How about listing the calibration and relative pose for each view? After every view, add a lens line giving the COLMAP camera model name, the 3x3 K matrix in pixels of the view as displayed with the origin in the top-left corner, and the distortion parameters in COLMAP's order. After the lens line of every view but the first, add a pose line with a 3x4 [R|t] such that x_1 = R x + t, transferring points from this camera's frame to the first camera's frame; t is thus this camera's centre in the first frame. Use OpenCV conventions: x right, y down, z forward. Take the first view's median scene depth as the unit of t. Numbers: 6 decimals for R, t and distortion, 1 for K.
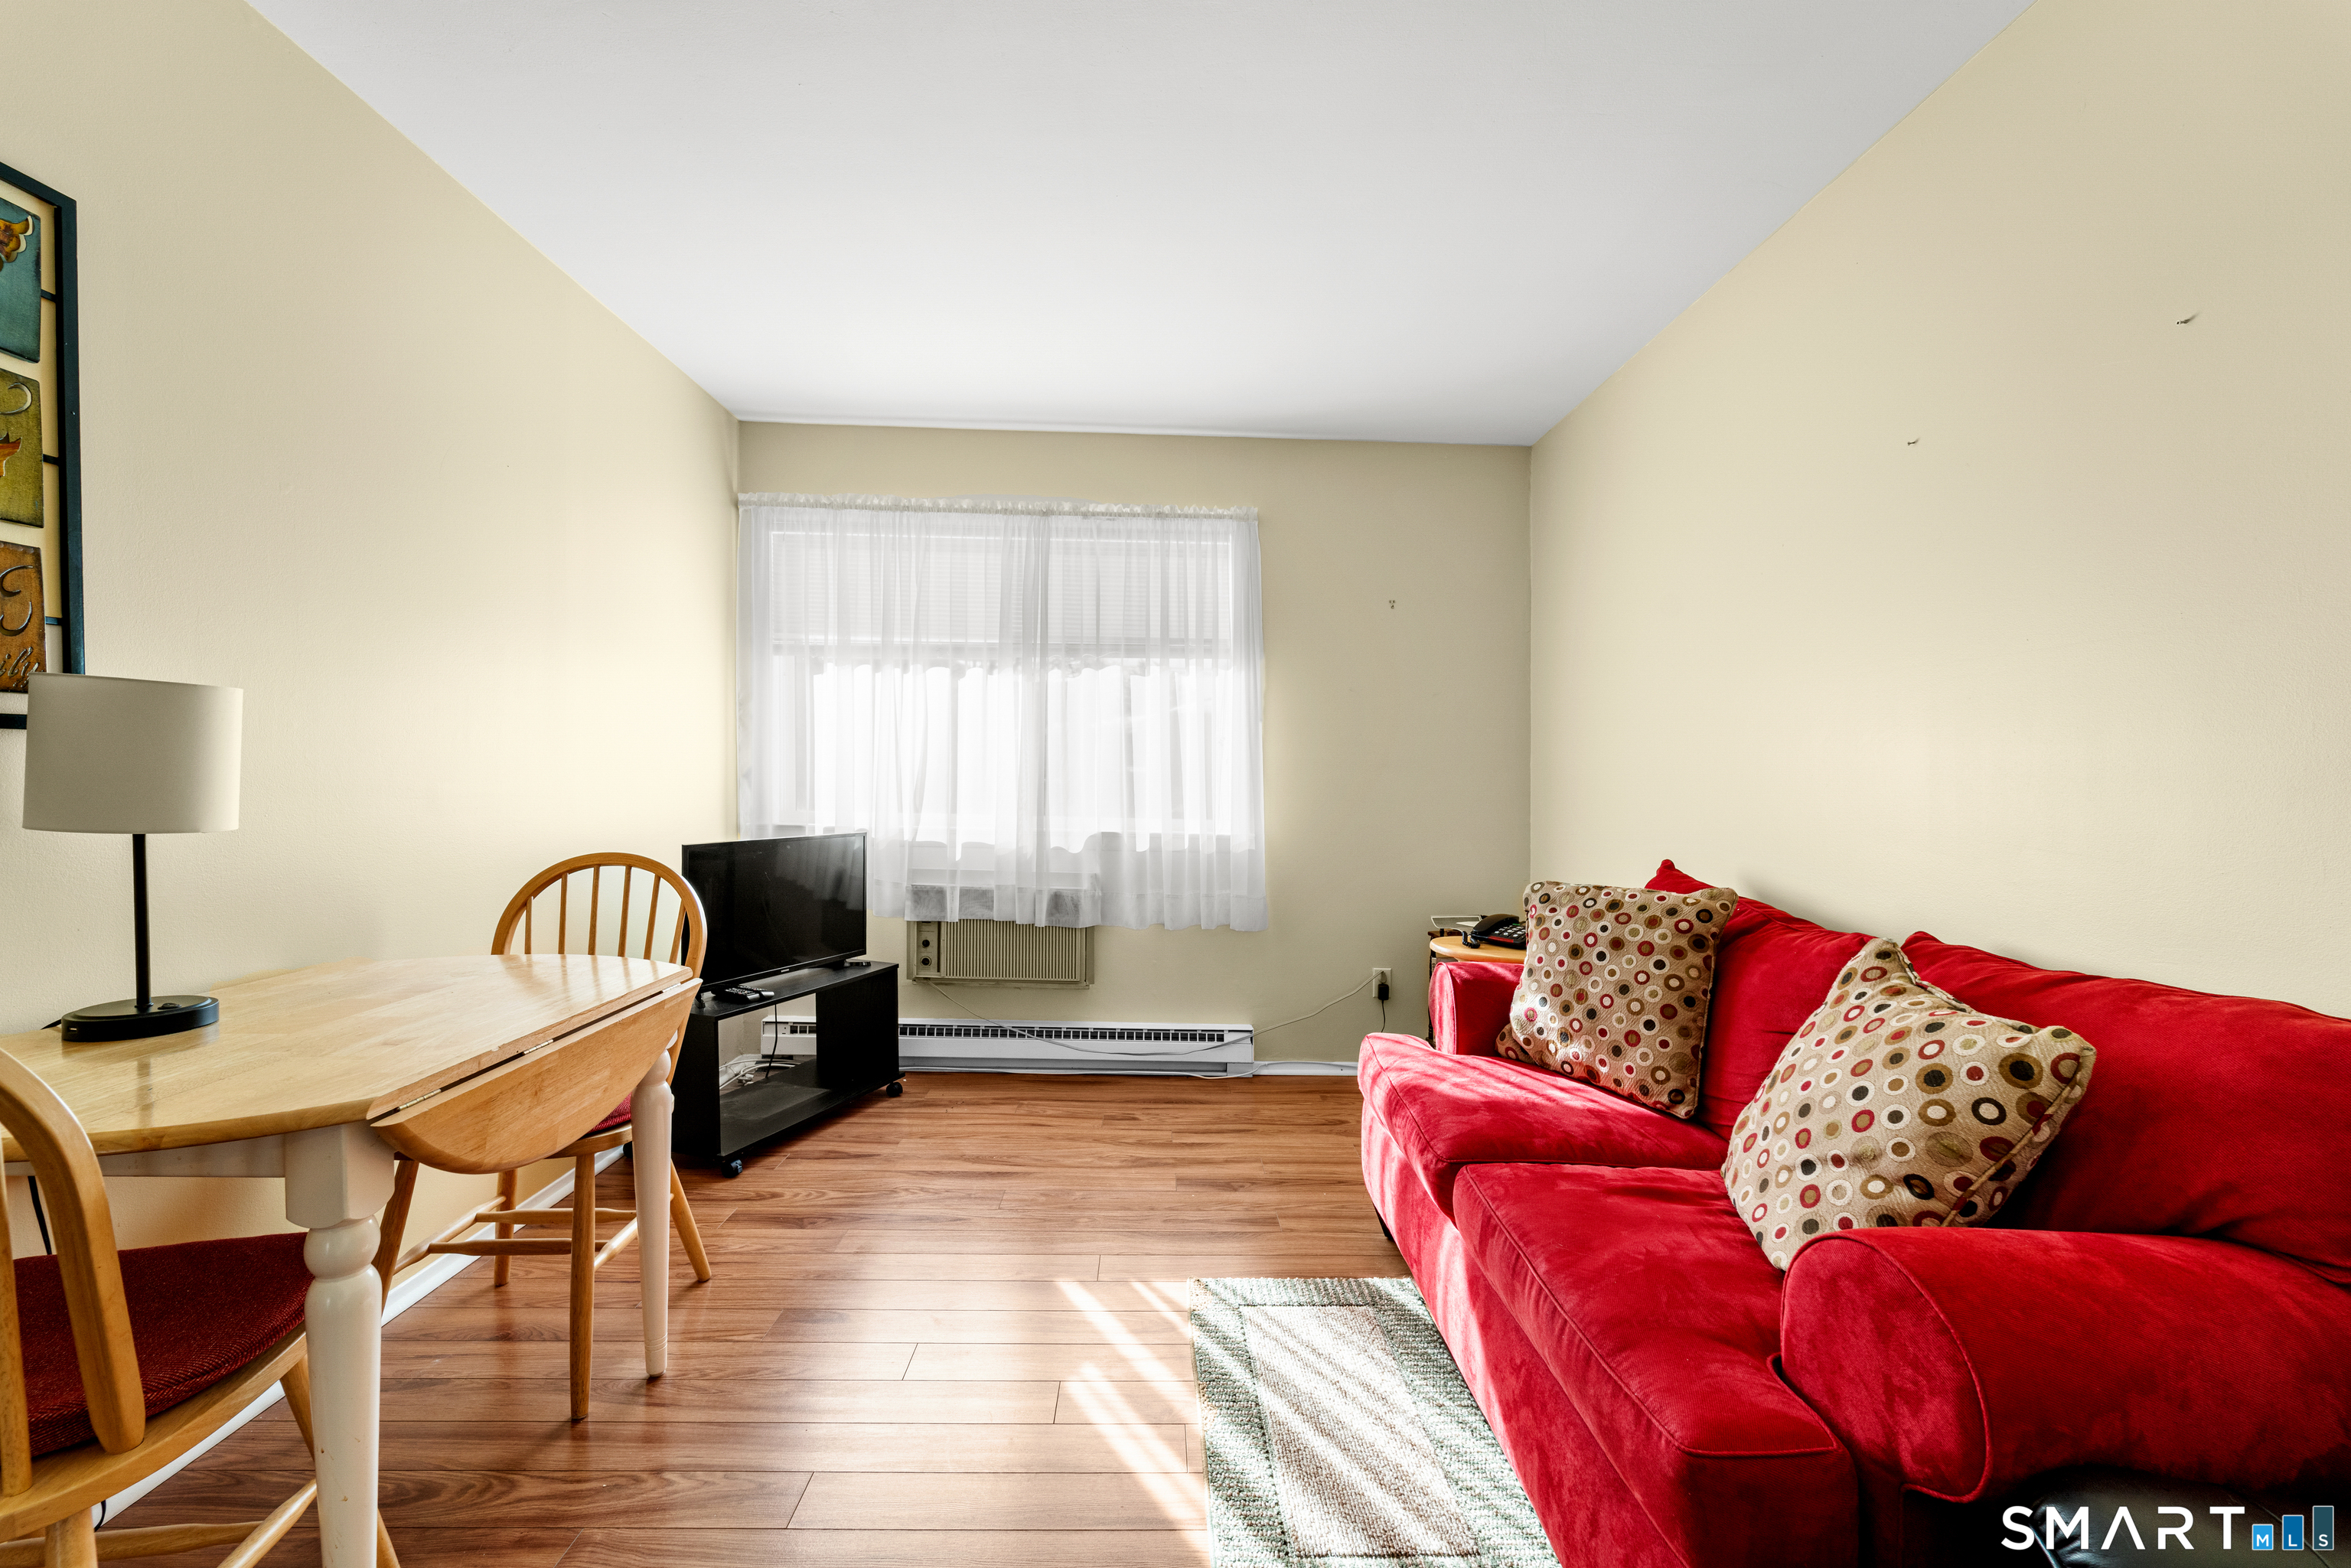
lens RADIAL K [[948.0, 0, 1169.1], [0, 948.0, 793.3], [0, 0, 1]] dist [0.000422, -0.000461]
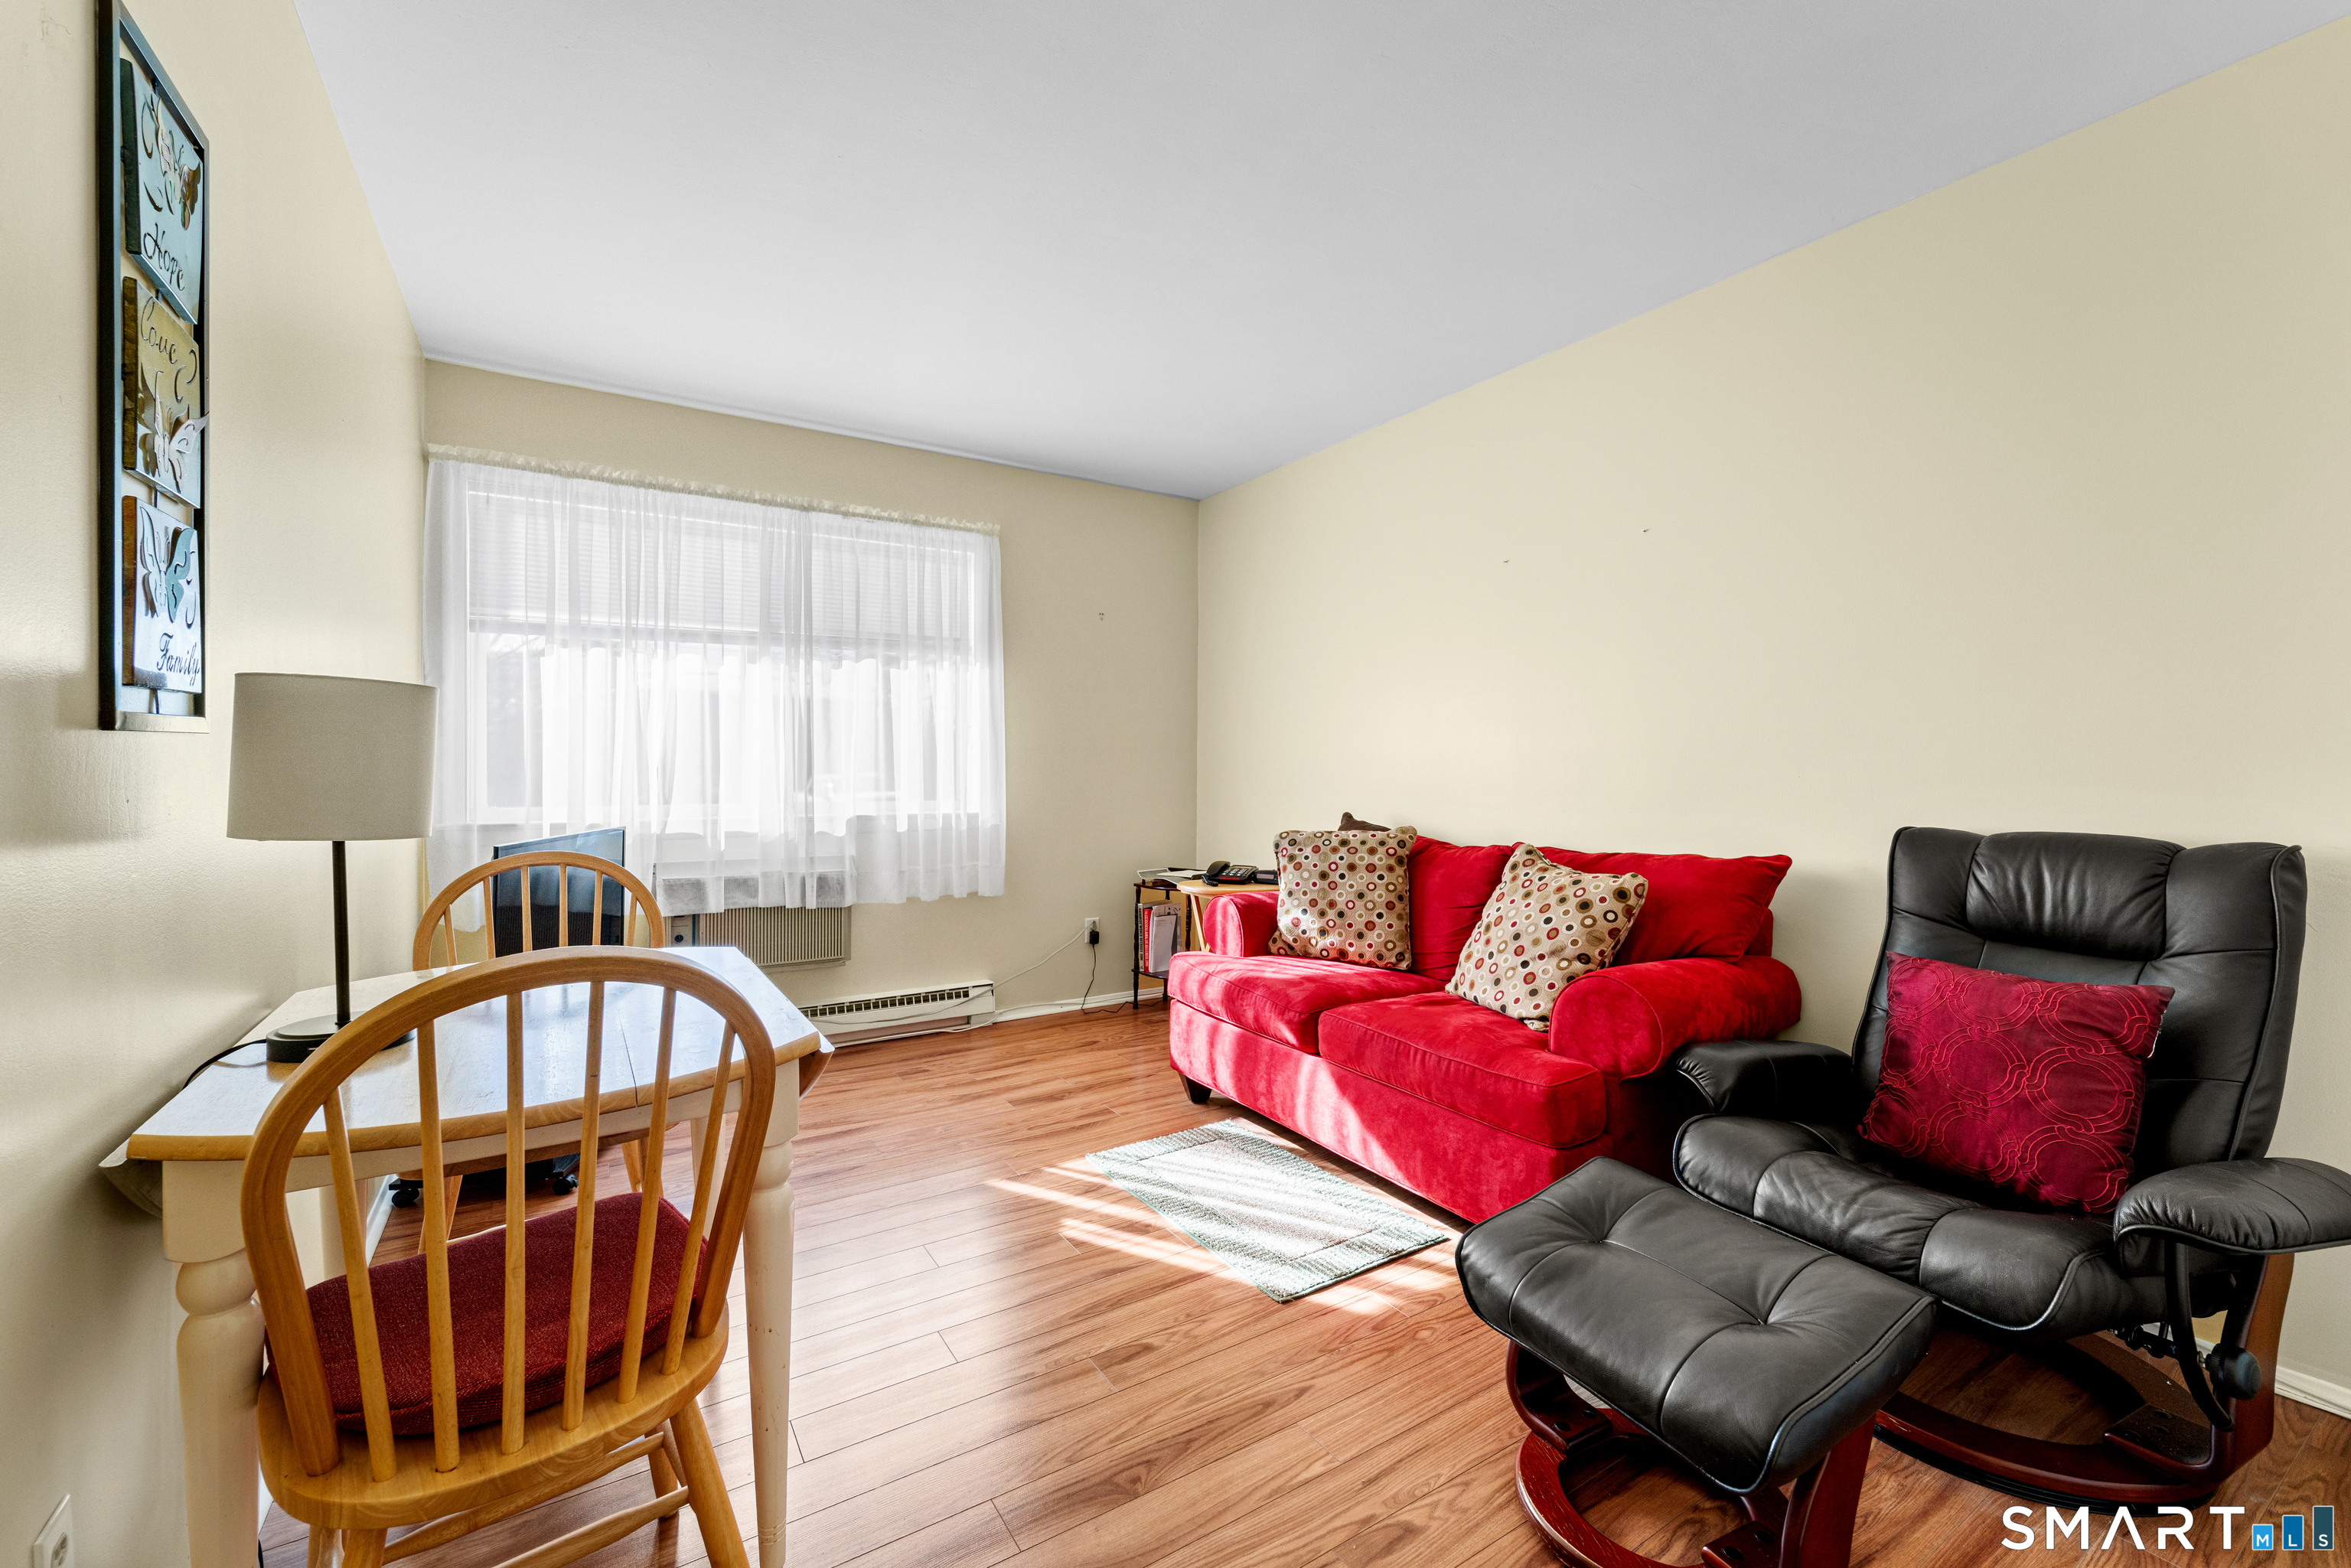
lens RADIAL K [[948.9, 0, 1170.7], [0, 948.9, 799.9], [0, 0, 1]] dist [-0.000580, -0.000548]
pose [[0.859862, -0.037667, 0.509134, -0.520505], [0.024131, 0.999159, 0.033165, -0.005668], [-0.509955, -0.016232, 0.860048, -0.149309]]
